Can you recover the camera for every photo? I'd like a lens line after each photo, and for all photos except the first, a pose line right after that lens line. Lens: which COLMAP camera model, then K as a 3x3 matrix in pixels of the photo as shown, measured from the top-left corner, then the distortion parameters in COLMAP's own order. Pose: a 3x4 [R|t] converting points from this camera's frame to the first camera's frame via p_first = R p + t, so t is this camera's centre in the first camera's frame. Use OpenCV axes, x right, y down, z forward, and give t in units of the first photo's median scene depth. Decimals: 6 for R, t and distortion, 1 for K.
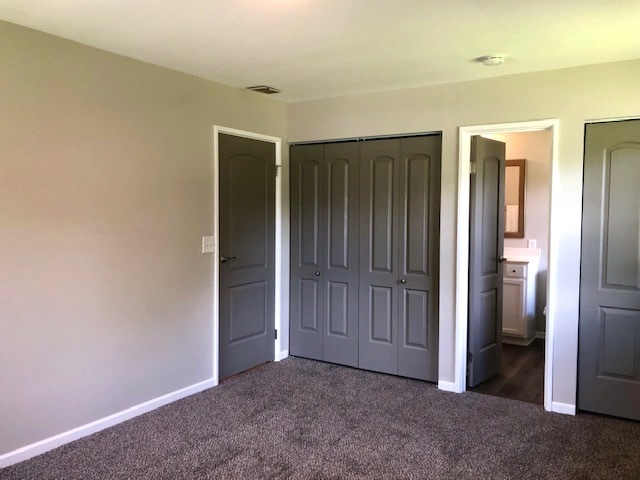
lens RADIAL K [[527.7, 0, 319.0], [0, 527.7, 234.4], [0, 0, 1]] dist [0.018191, -0.007599]
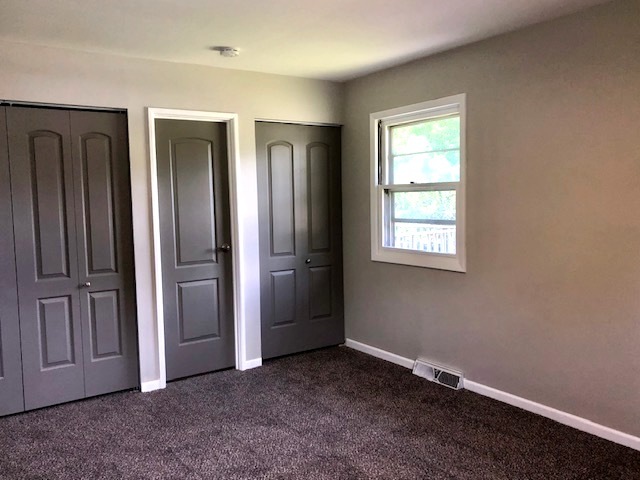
lens RADIAL K [[548.8, 0, 320.0], [0, 548.8, 240.0], [0, 0, 1]] dist [0.018388, -0.007154]
pose [[0.392482, -0.093462, 0.914999, -0.521424], [0.066381, 0.995108, 0.073171, -0.021543], [-0.917361, 0.032020, 0.396766, 0.341993]]
